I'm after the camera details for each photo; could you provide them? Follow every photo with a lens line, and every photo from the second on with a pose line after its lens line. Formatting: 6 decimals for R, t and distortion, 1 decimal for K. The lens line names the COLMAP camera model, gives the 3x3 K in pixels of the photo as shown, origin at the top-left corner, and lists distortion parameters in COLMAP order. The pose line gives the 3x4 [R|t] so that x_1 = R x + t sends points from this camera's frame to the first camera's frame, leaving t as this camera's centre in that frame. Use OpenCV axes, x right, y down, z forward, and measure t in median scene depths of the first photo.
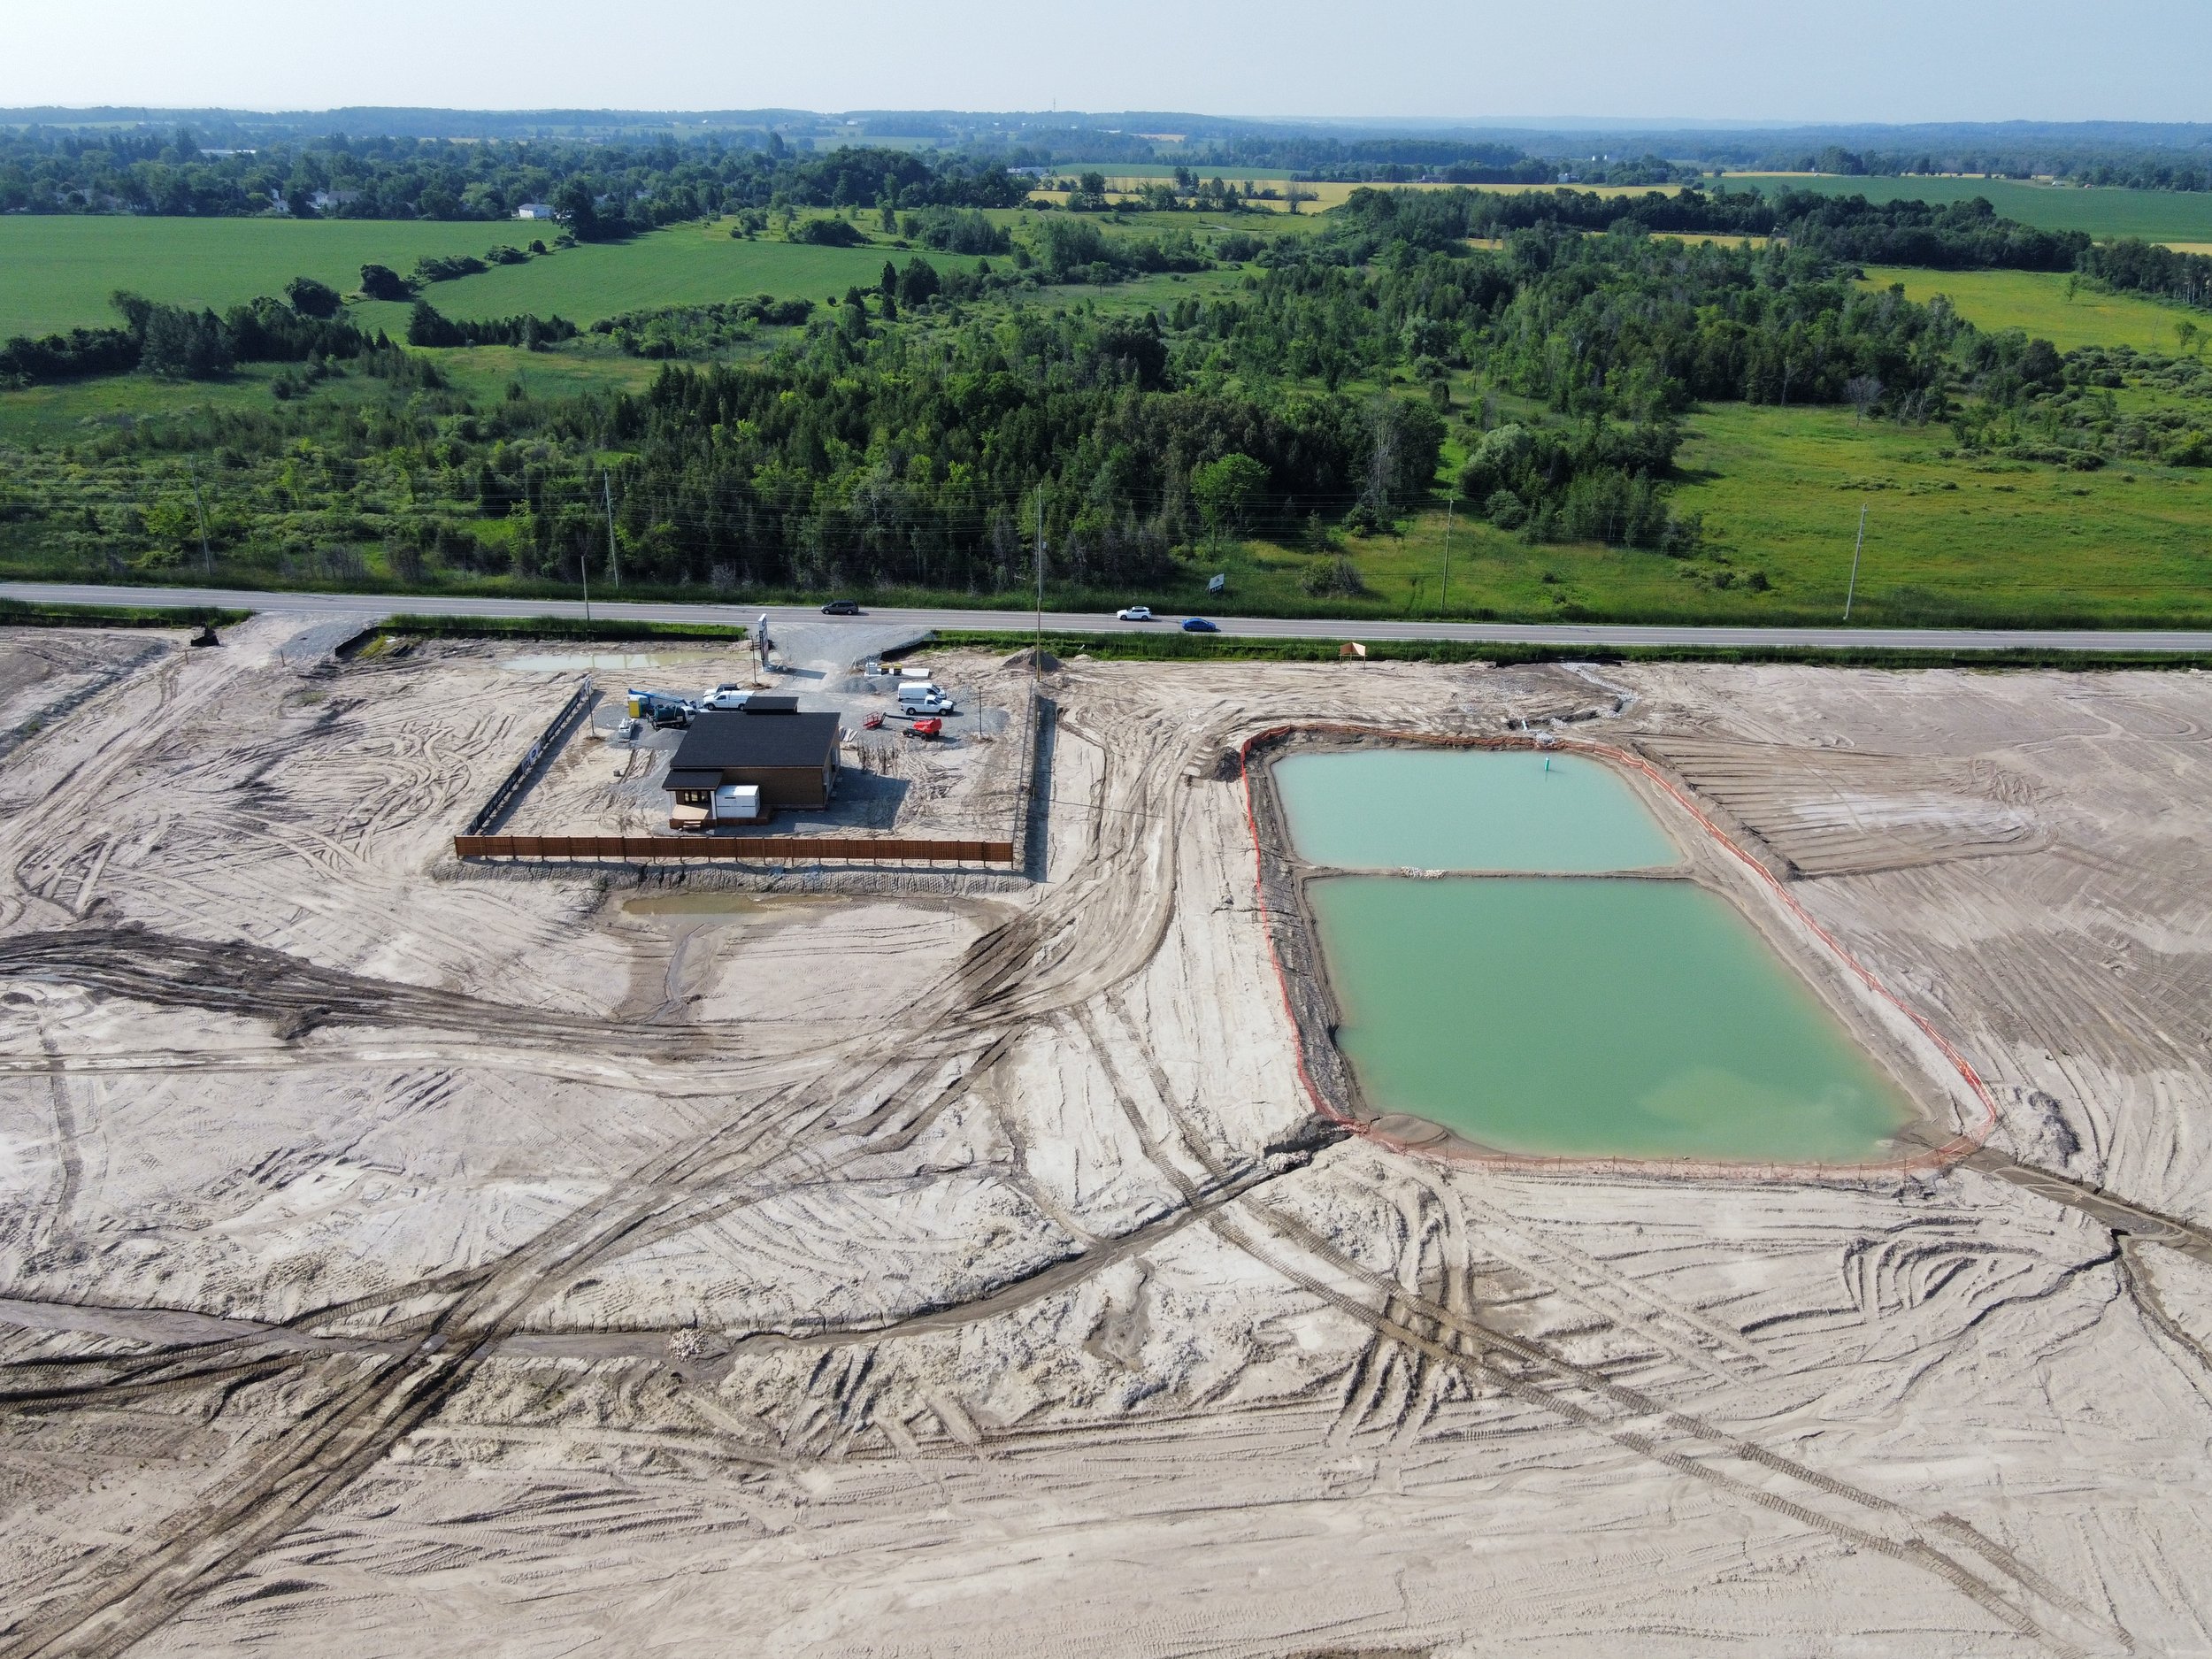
lens RADIAL K [[1735.9, 0, 1106.0], [0, 1735.9, 829.5], [0, 0, 1]] dist [-0.005002, 0.045960]
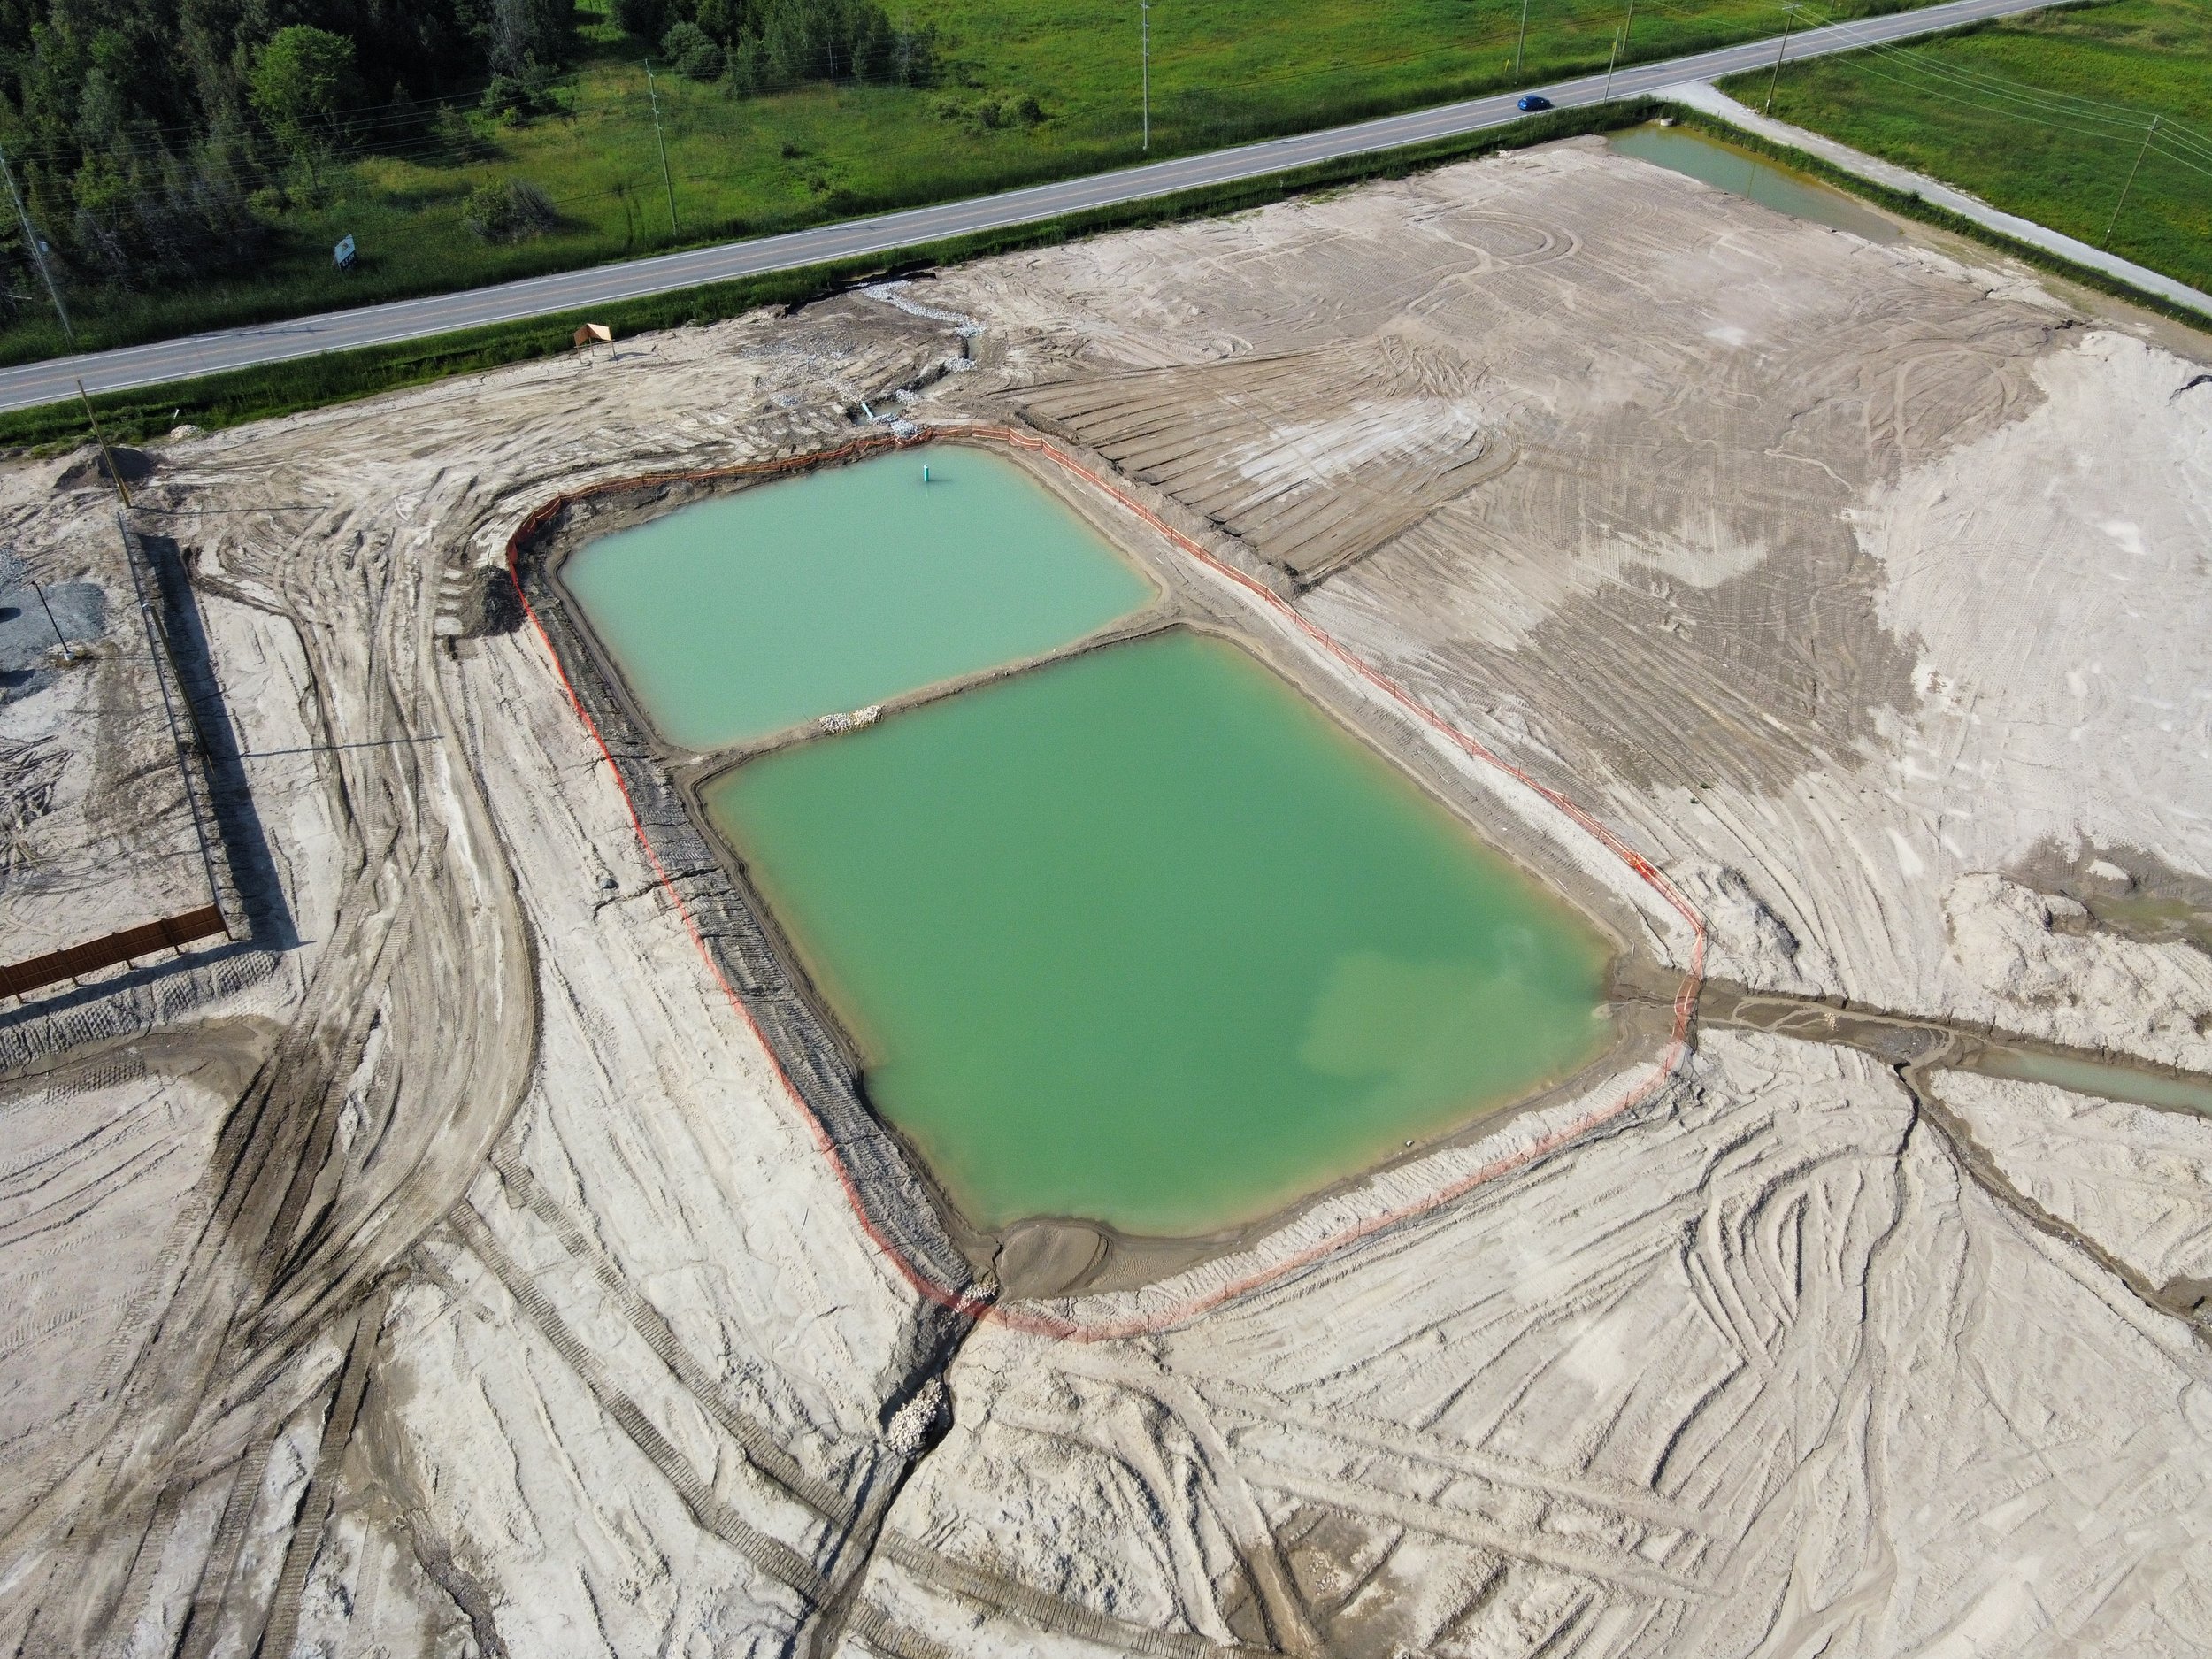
lens RADIAL K [[1735.9, 0, 1106.0], [0, 1735.9, 829.5], [0, 0, 1]] dist [-0.005002, 0.045960]
pose [[0.873455, -0.315037, 0.371252, -0.001093], [0.197996, 0.926397, 0.320290, -0.127937], [-0.444830, -0.206252, 0.871543, 0.313671]]
